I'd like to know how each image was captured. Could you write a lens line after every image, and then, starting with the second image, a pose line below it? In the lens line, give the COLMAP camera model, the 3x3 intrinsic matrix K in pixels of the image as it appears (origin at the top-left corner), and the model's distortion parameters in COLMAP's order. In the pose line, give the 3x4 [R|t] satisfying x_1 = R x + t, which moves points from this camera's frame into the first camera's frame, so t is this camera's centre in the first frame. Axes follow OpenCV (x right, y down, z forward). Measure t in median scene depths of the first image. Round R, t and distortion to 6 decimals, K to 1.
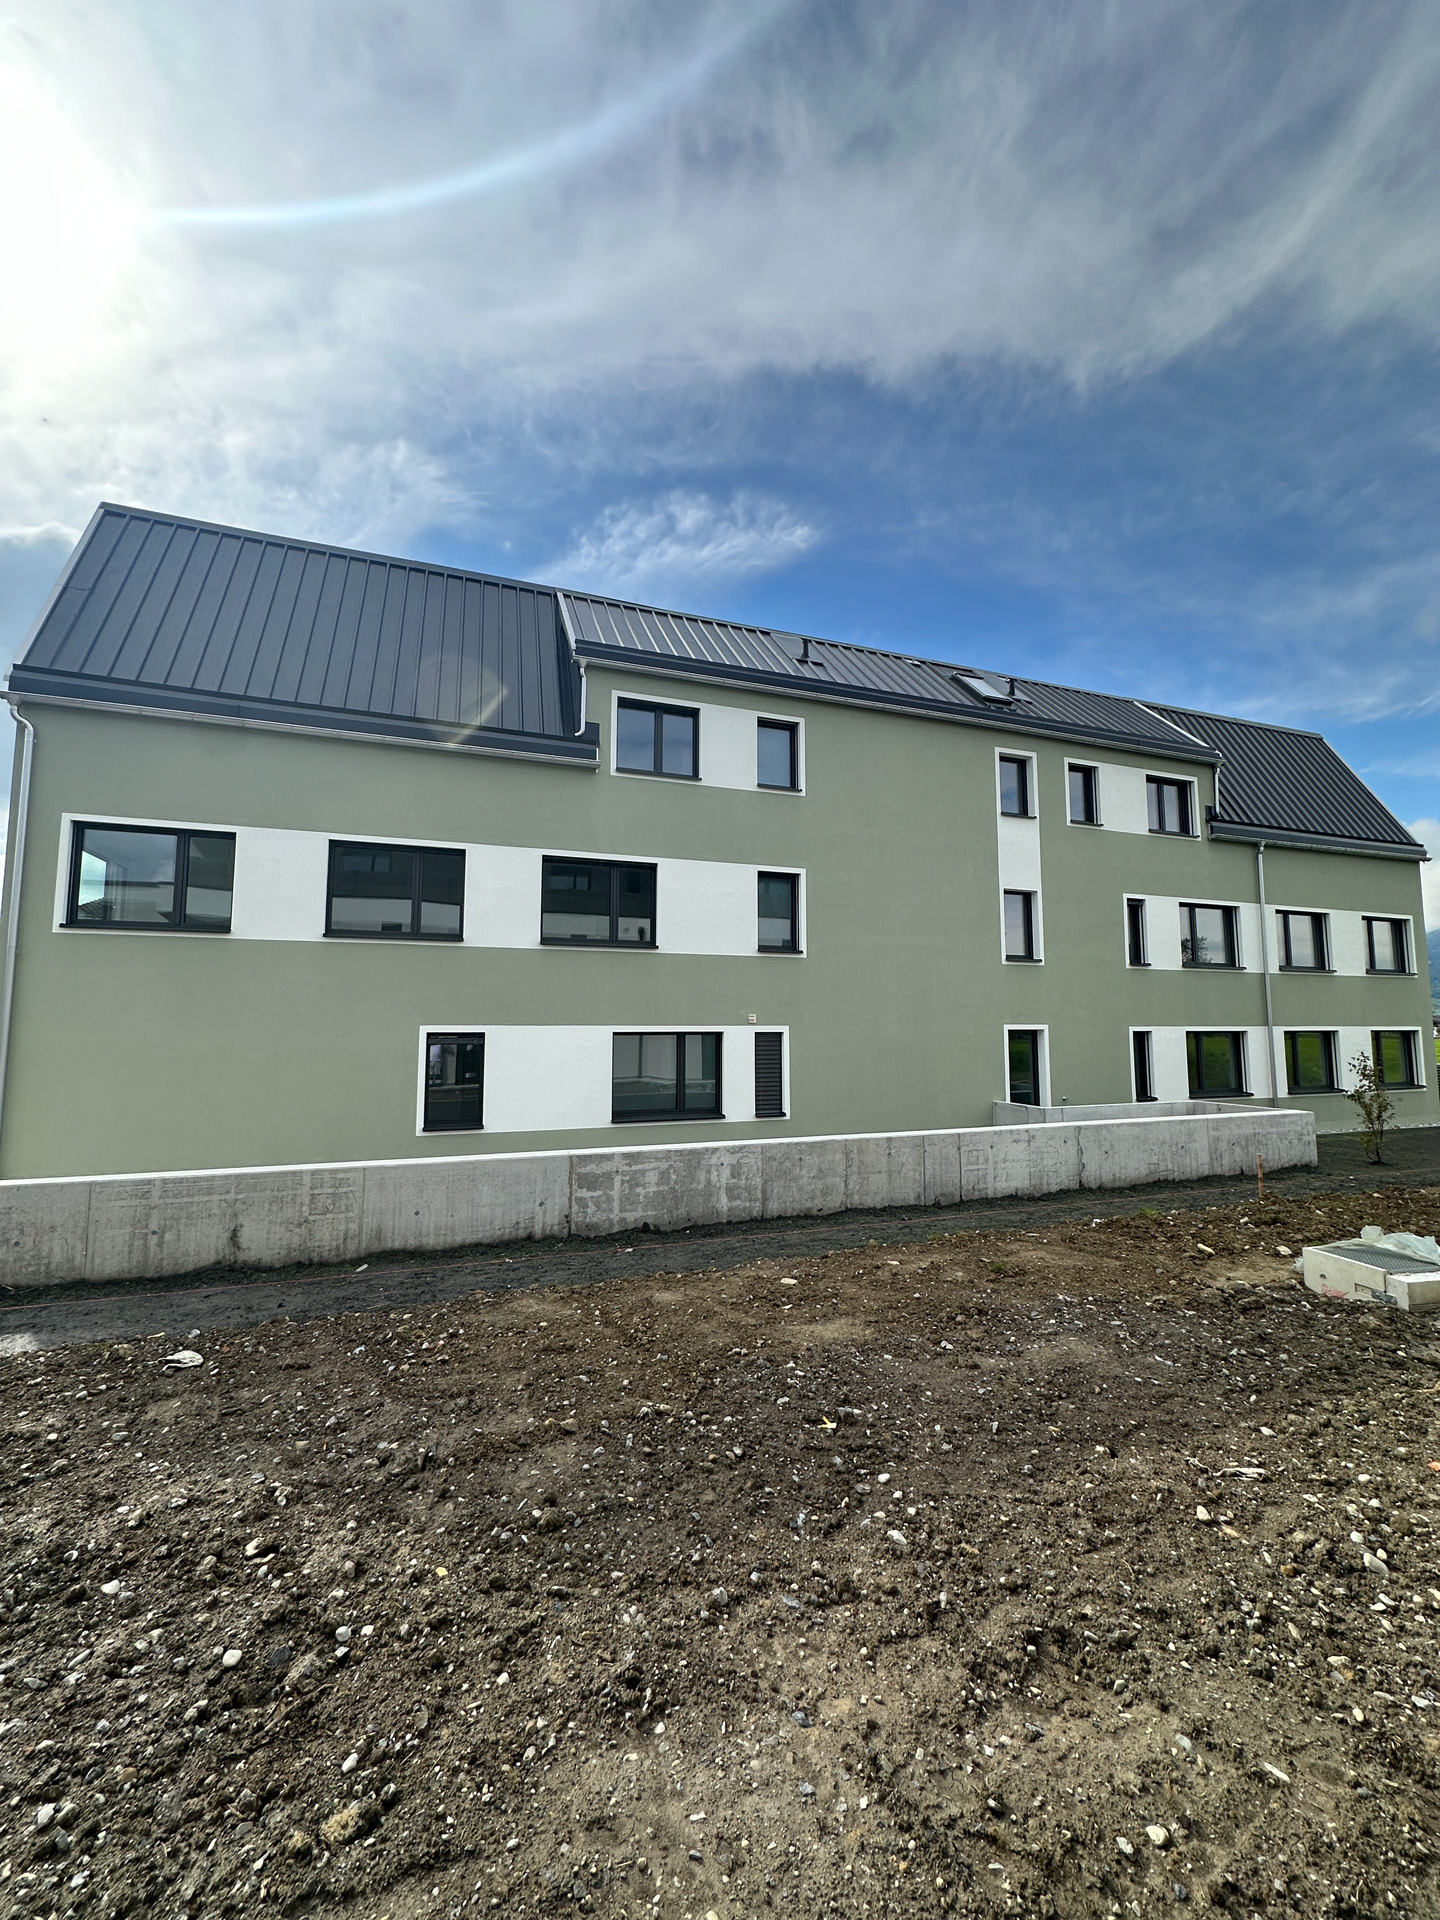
lens RADIAL K [[765.2, 0, 720.0], [0, 765.2, 960.0], [0, 0, 1]] dist [-0.000255, -0.000009]
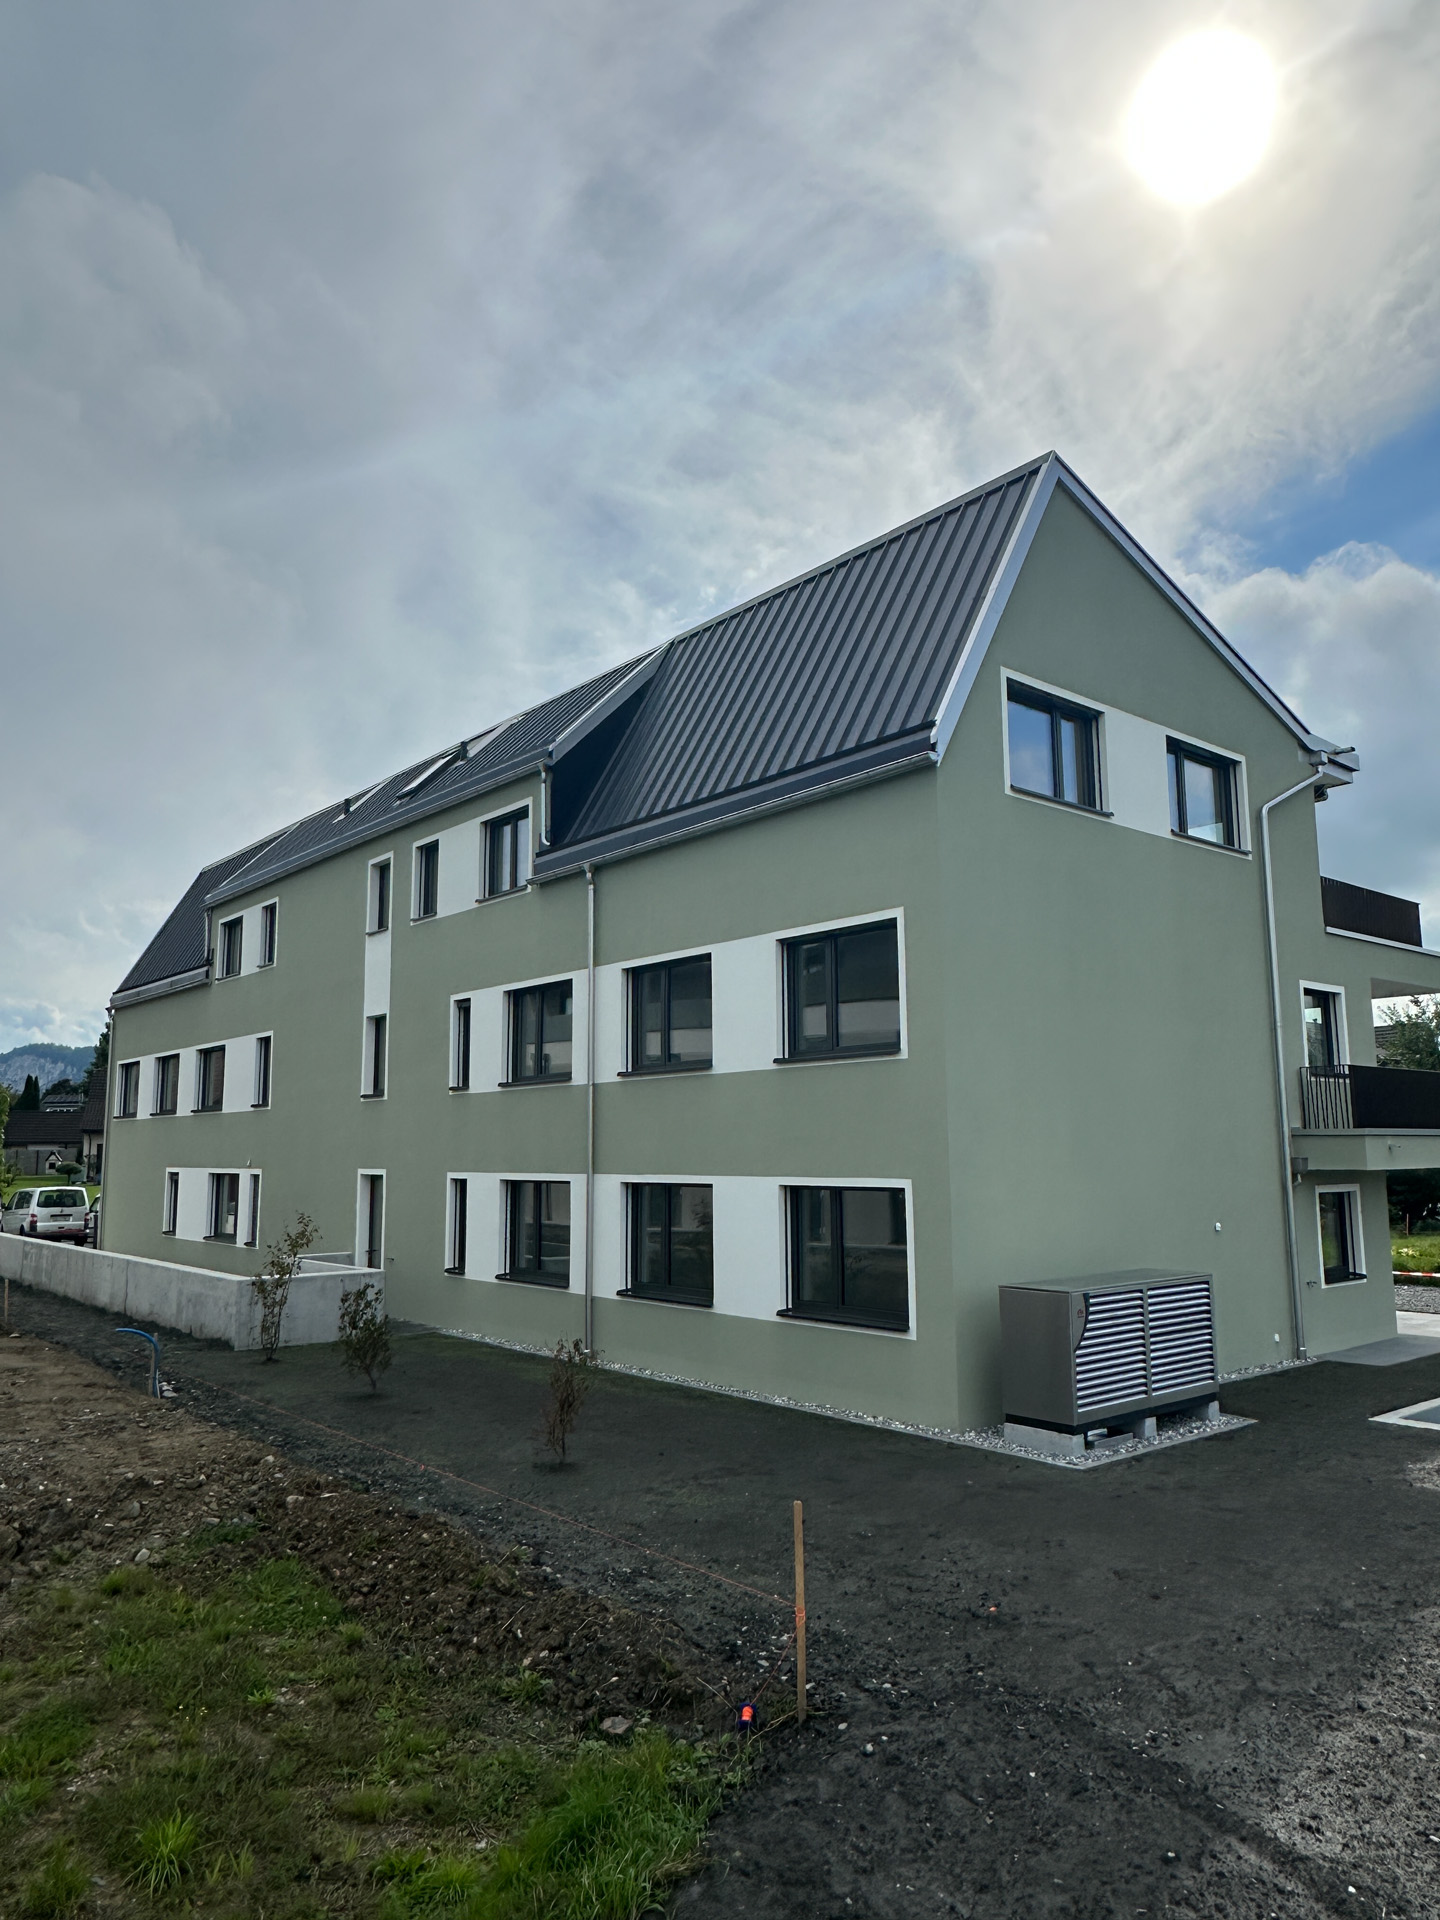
lens RADIAL K [[1313.6, 0, 720.0], [0, 1313.6, 960.0], [0, 0, 1]] dist [-0.000085, 0.003757]
pose [[0.337973, -0.141660, -0.930434, 1.835129], [0.083401, 0.989226, -0.120317, 0.057223], [0.937453, -0.036936, 0.346146, 0.800209]]
